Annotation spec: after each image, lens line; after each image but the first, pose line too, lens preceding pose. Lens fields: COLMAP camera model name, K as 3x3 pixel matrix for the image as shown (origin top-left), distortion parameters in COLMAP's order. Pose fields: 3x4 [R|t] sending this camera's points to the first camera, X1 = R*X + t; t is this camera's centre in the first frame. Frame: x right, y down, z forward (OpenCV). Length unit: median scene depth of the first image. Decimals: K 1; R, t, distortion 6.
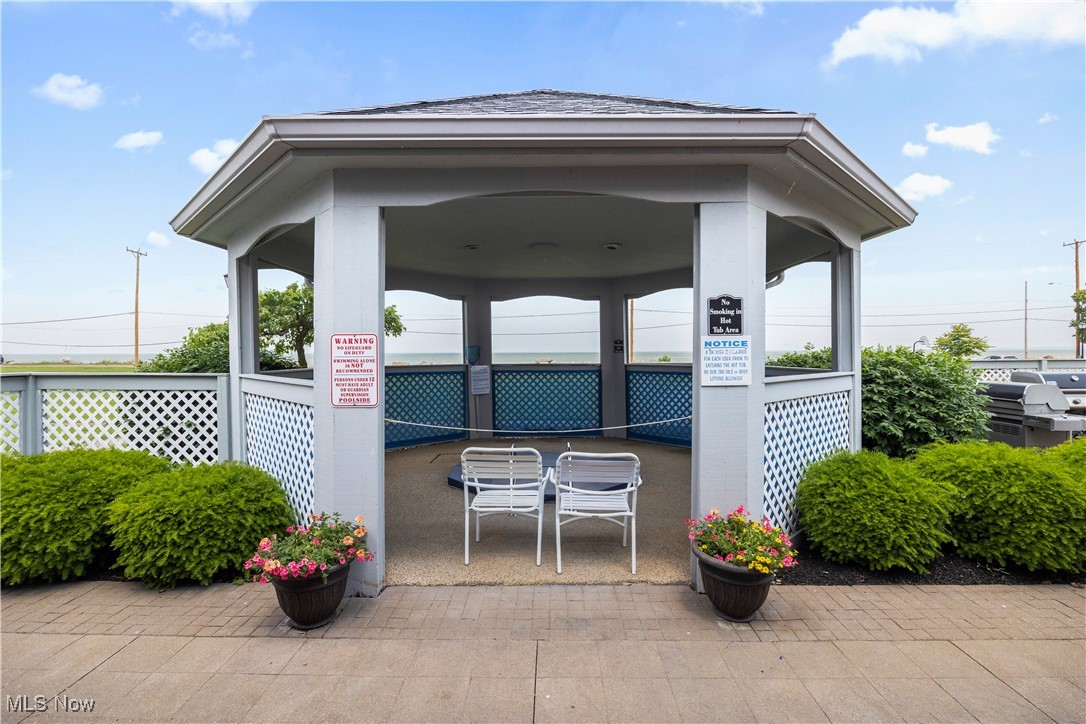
lens RADIAL K [[530.6, 0, 544.0], [0, 530.6, 360.8], [0, 0, 1]] dist [0.000645, 0.000165]
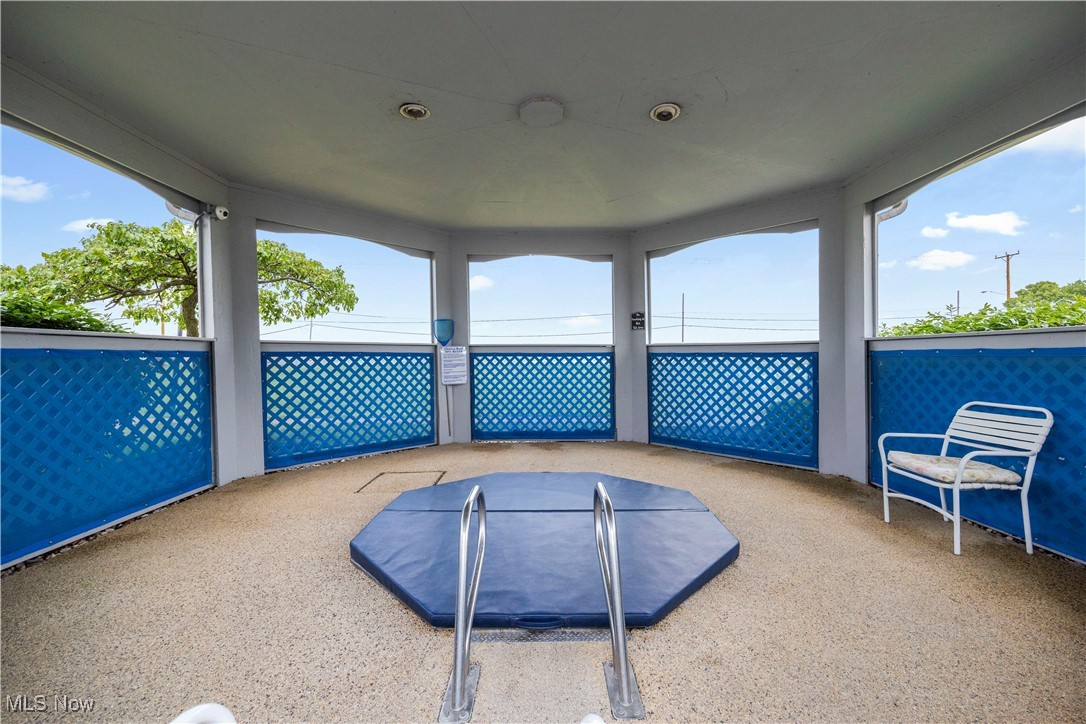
lens RADIAL K [[445.0, 0, 542.7], [0, 445.0, 361.1], [0, 0, 1]] dist [0.027551, -0.000166]
pose [[0.999868, 0.002941, 0.016004, -0.004423], [-0.002956, 0.999995, 0.000950, 0.029061], [-0.016001, -0.000997, 0.999871, 0.364797]]
